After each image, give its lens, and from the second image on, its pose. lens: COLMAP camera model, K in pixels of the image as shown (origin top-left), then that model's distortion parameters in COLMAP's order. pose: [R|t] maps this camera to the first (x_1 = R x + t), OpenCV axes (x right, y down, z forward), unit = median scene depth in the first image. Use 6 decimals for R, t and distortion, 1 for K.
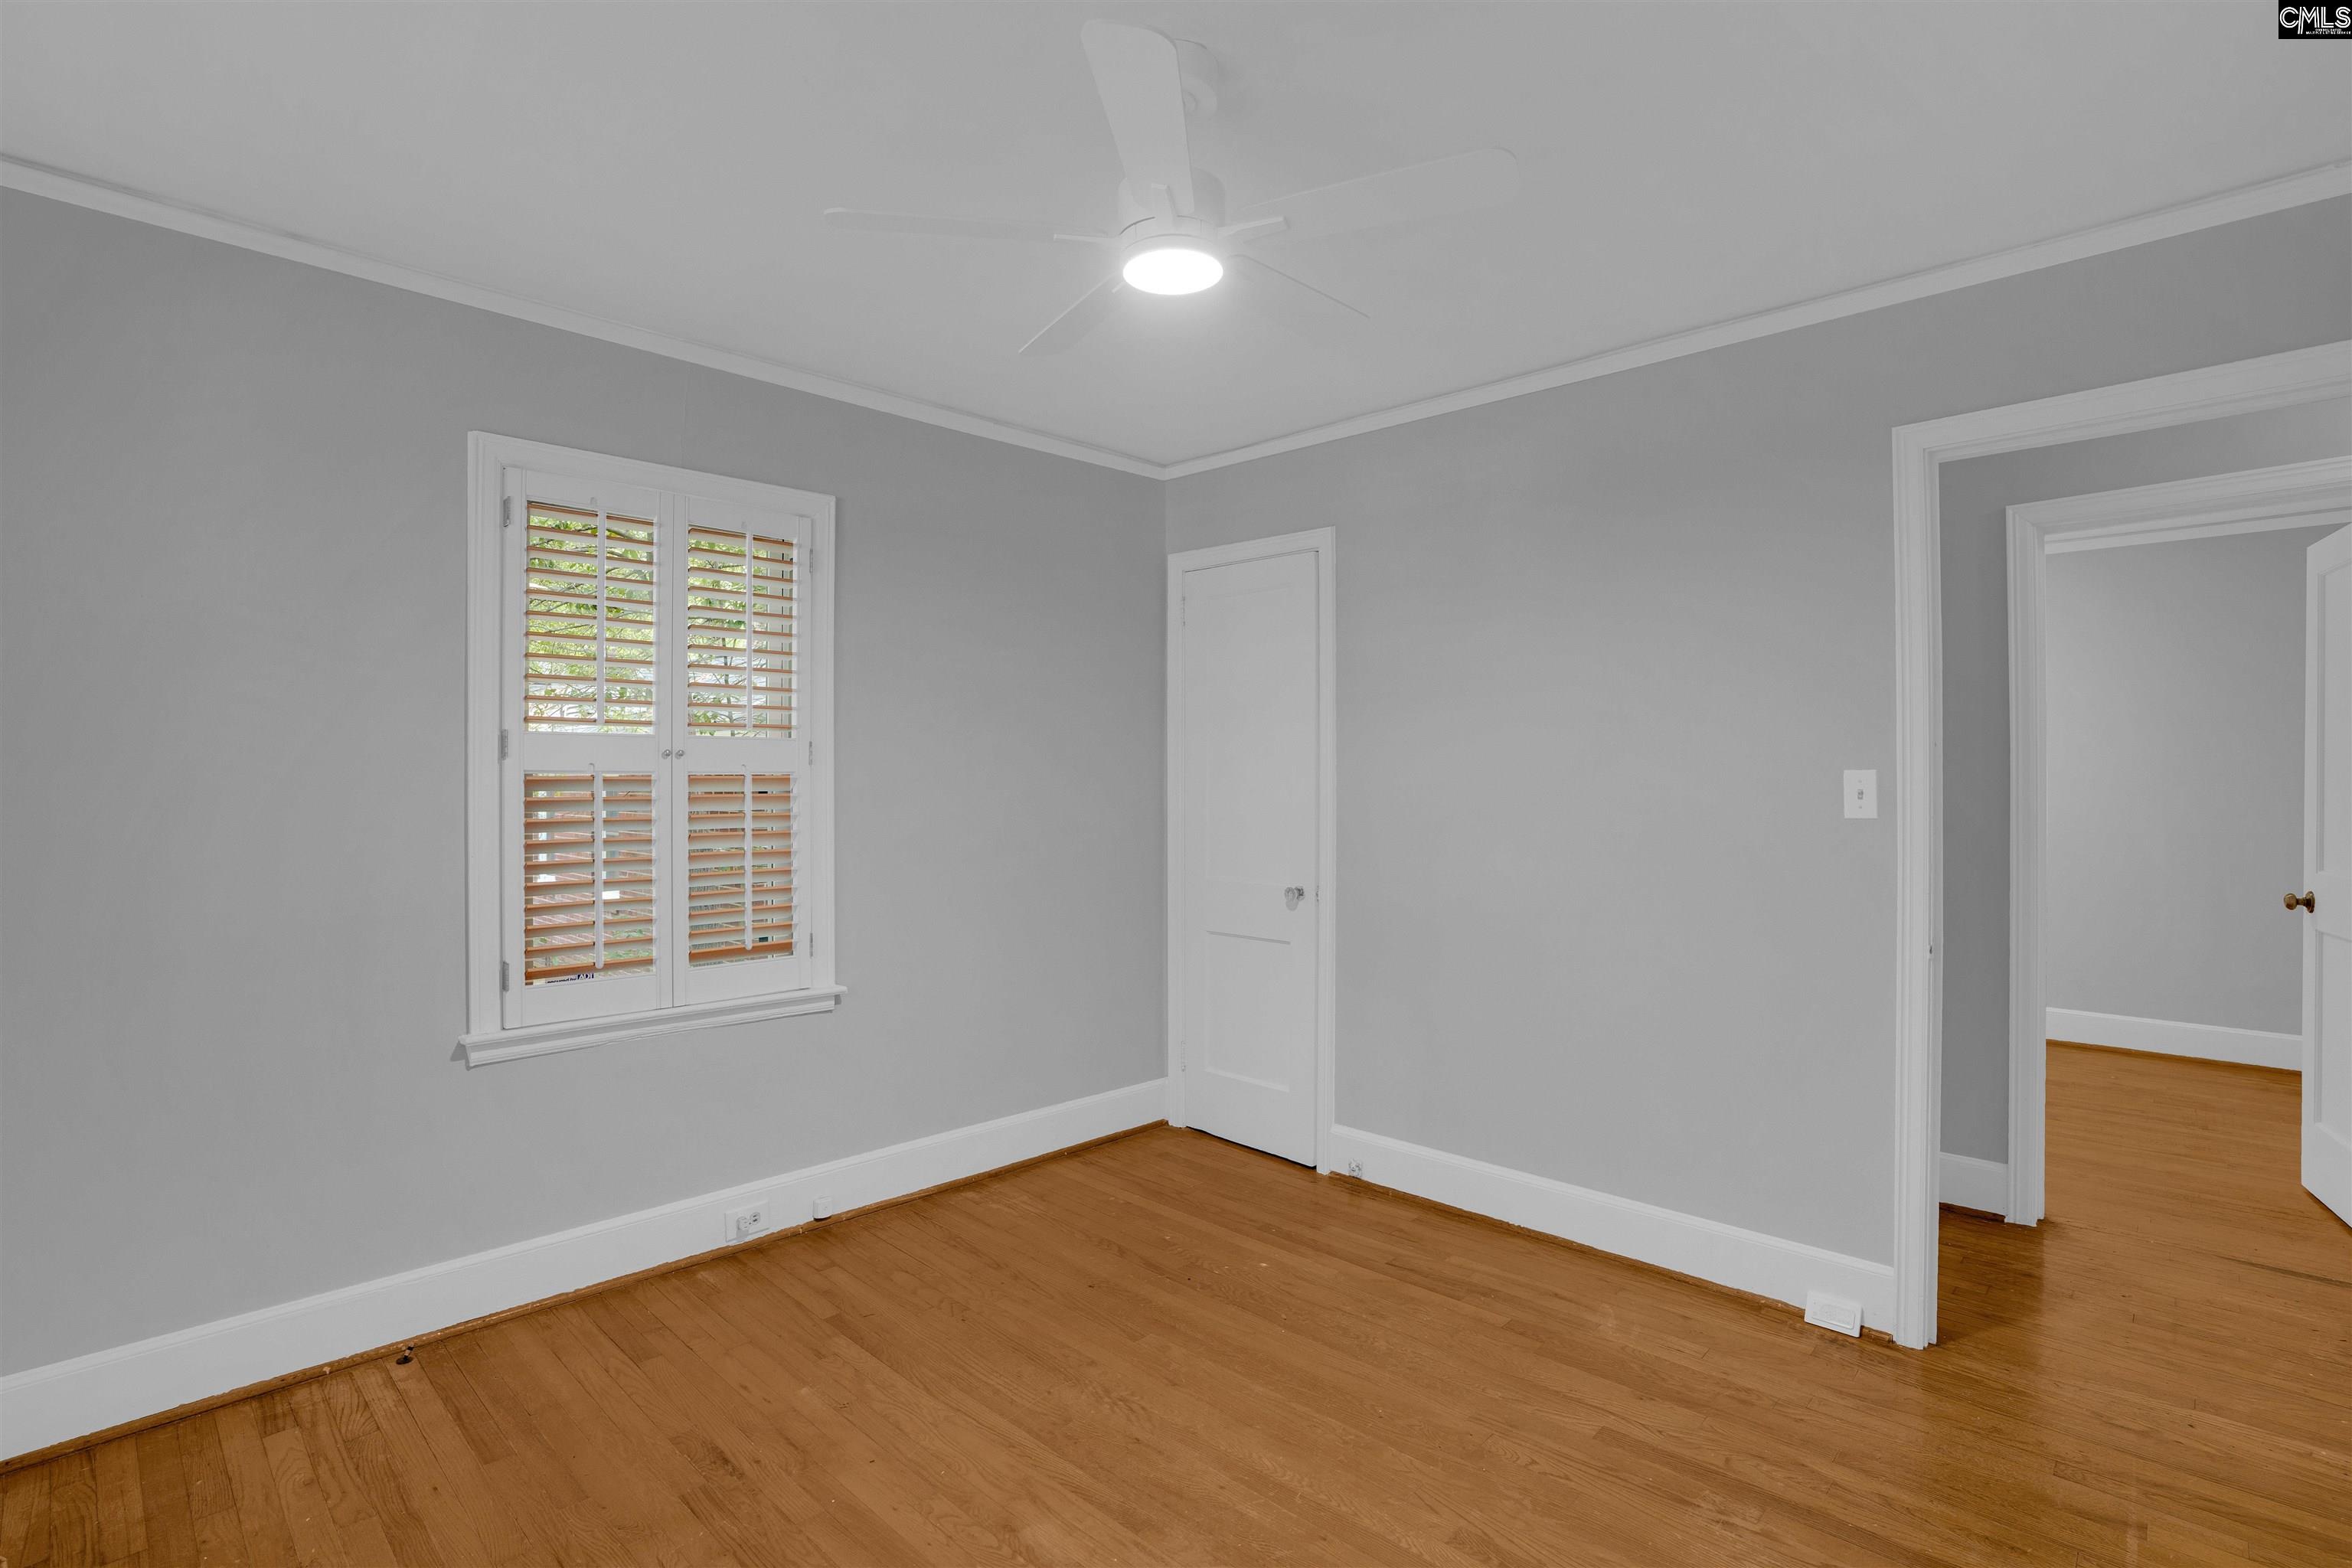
lens RADIAL K [[1098.6, 0, 1172.0], [0, 1098.6, 773.1], [0, 0, 1]] dist [-0.065656, 0.022564]
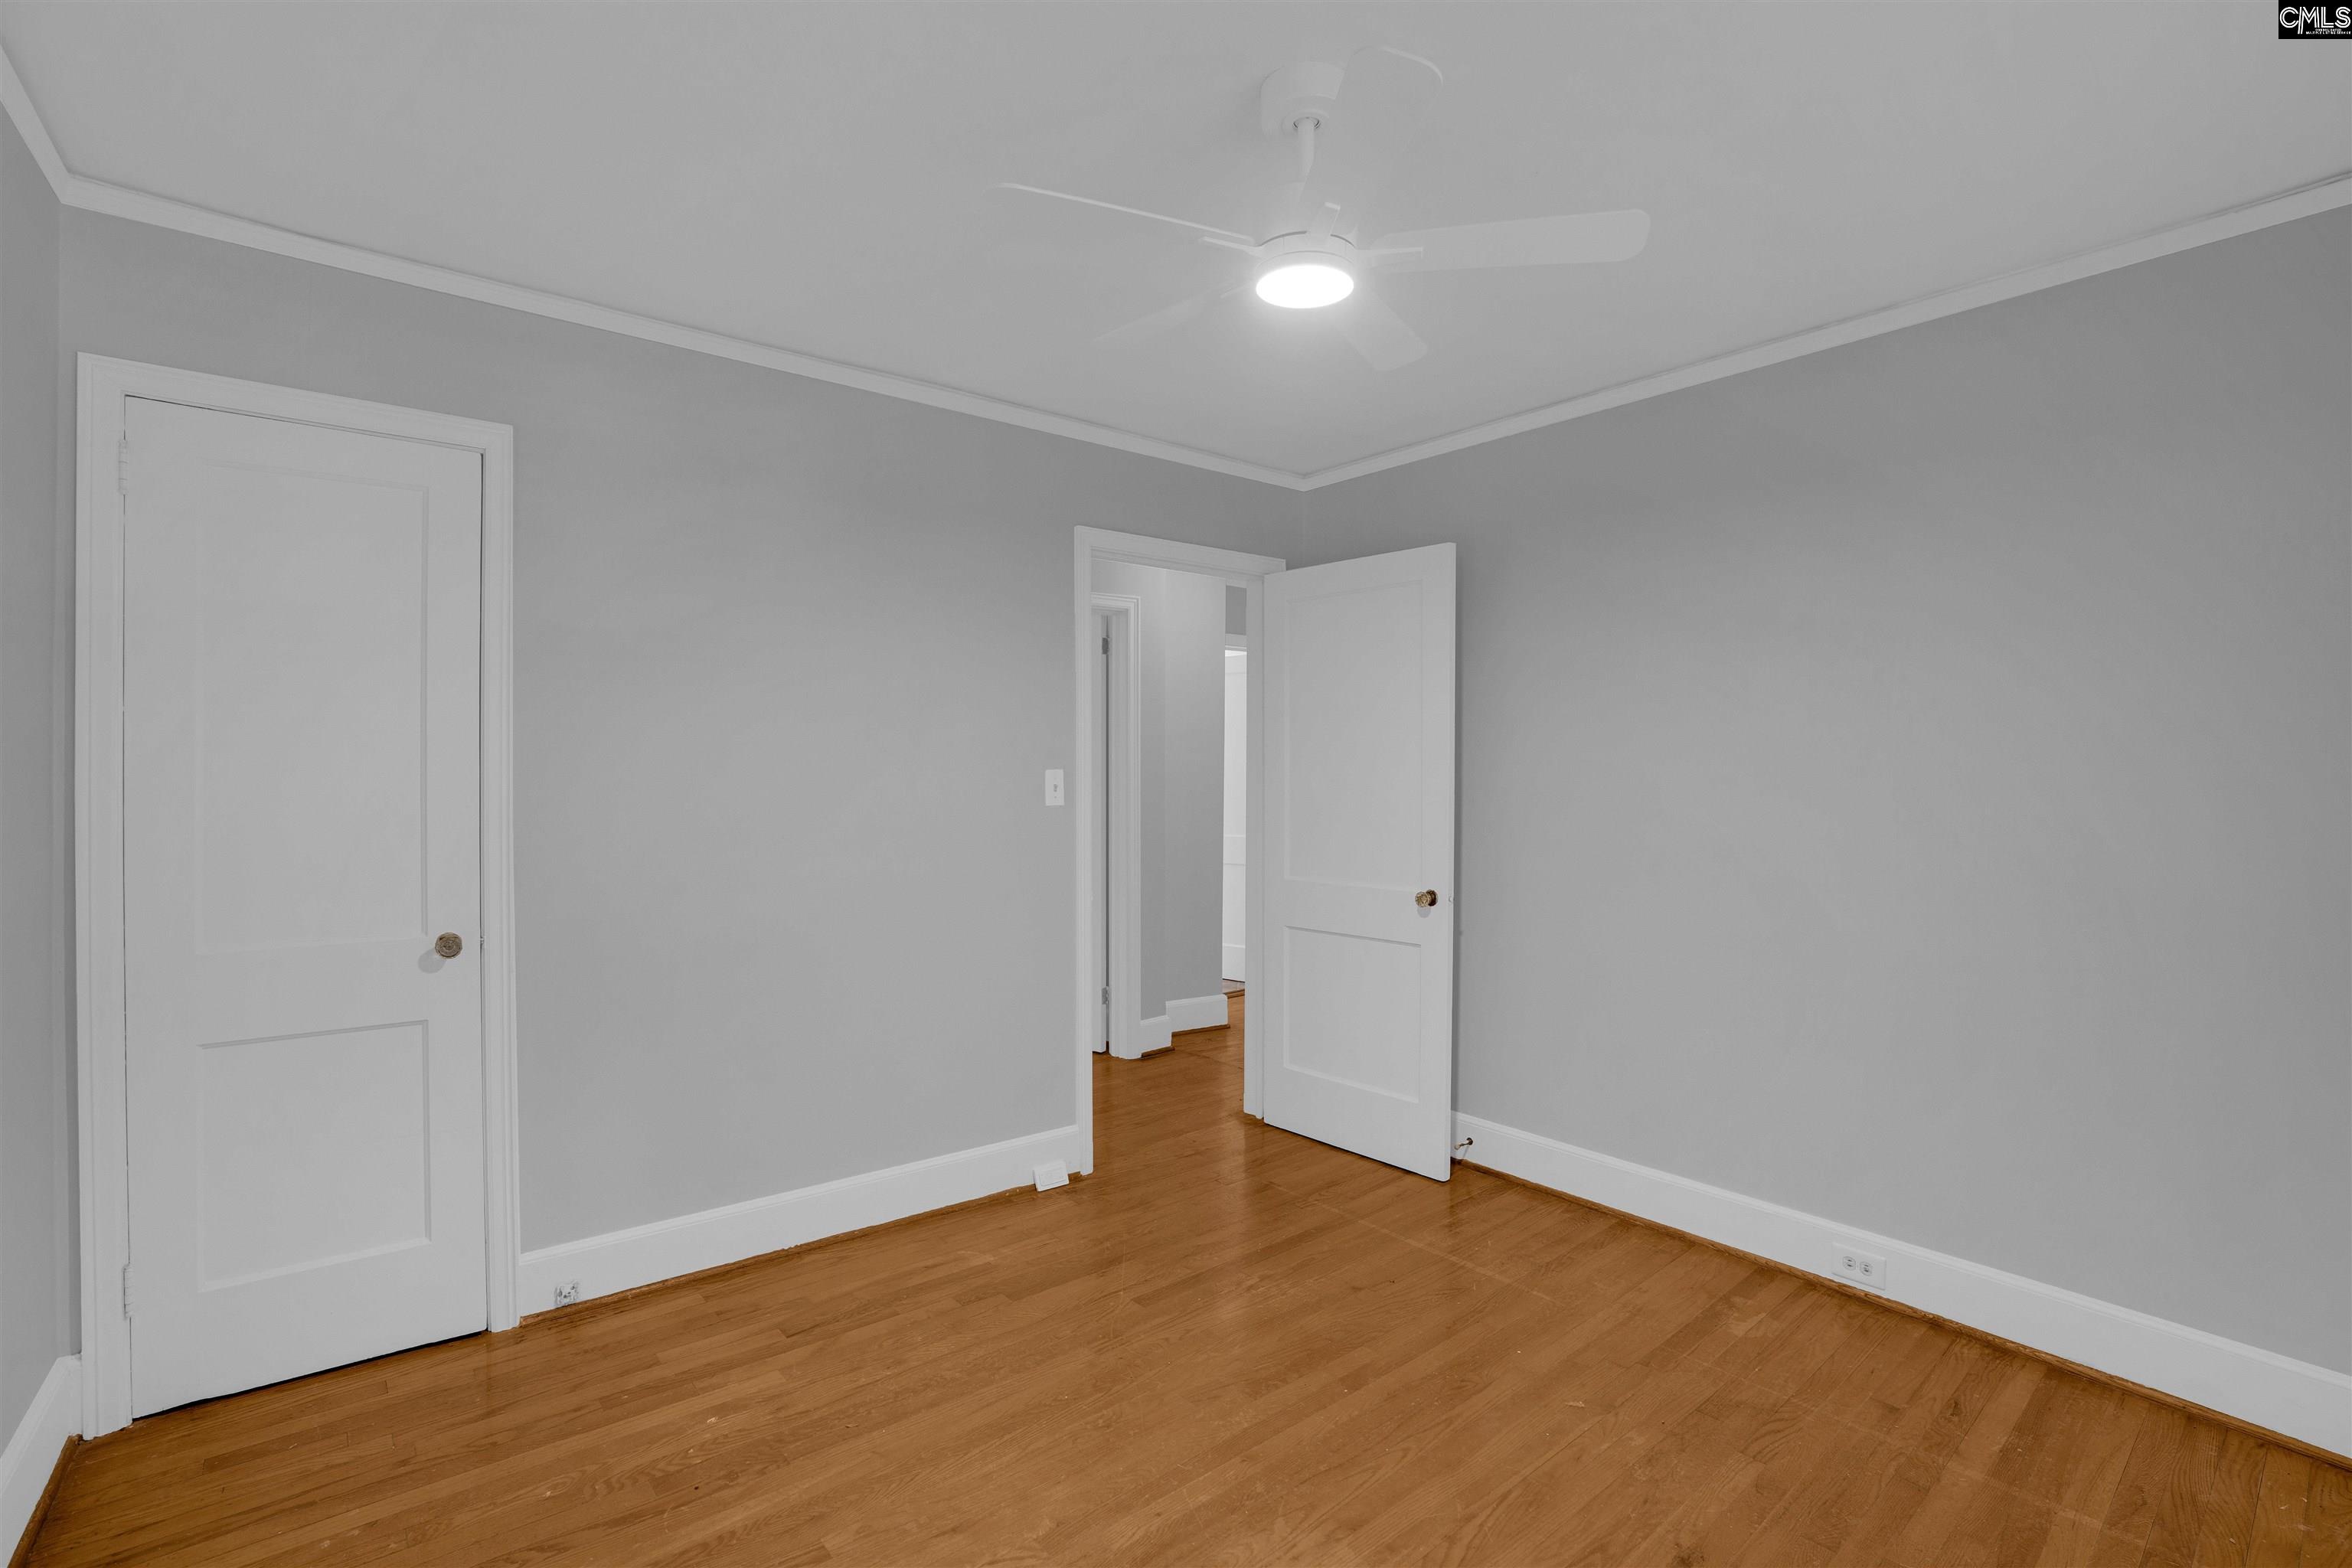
lens RADIAL K [[1098.6, 0, 1193.3], [0, 1098.6, 762.4], [0, 0, 1]] dist [-0.065656, 0.022564]
pose [[0.107688, 0.000192, 0.994185, -0.630635], [-0.010687, 0.999942, 0.000964, -0.013915], [-0.994127, -0.010729, 0.107684, 0.594146]]
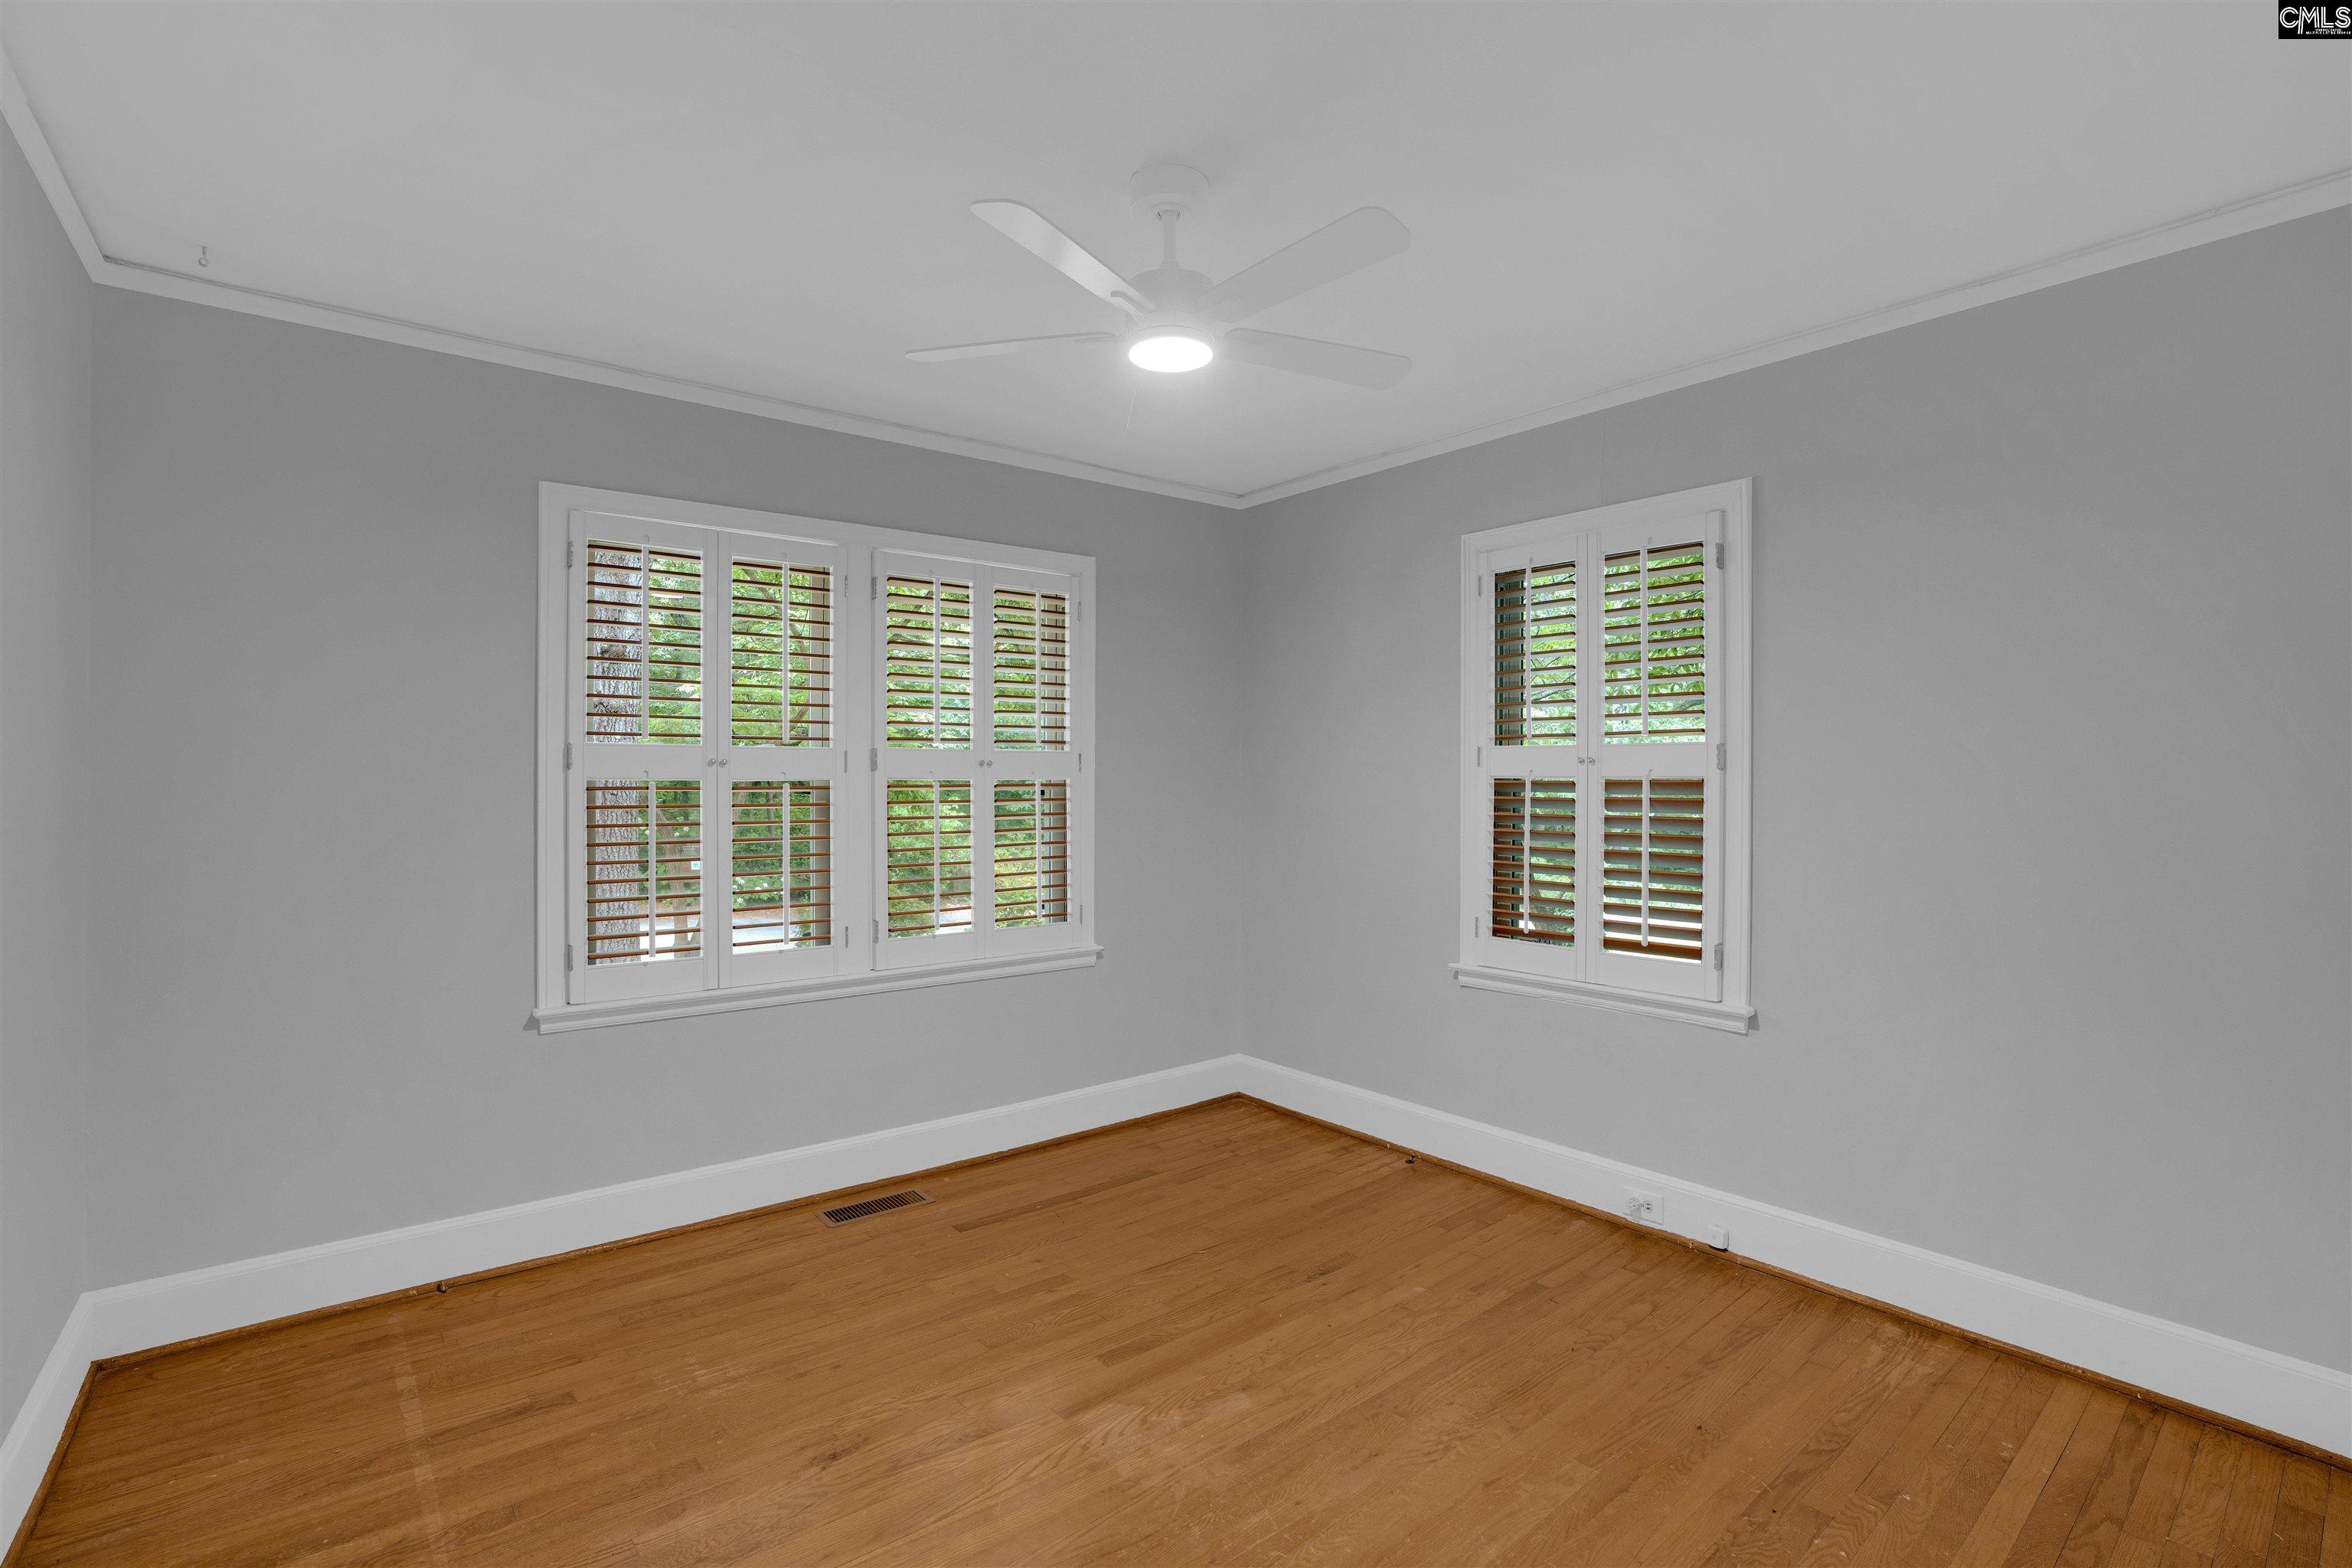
lens RADIAL K [[1098.6, 0, 1188.0], [0, 1098.6, 772.4], [0, 0, 1]] dist [-0.065656, 0.022564]
pose [[-0.111798, -0.002994, -0.993726, 0.713964], [0.005872, 0.999976, -0.003673, -0.005824], [0.993714, -0.006246, -0.111778, 0.691948]]
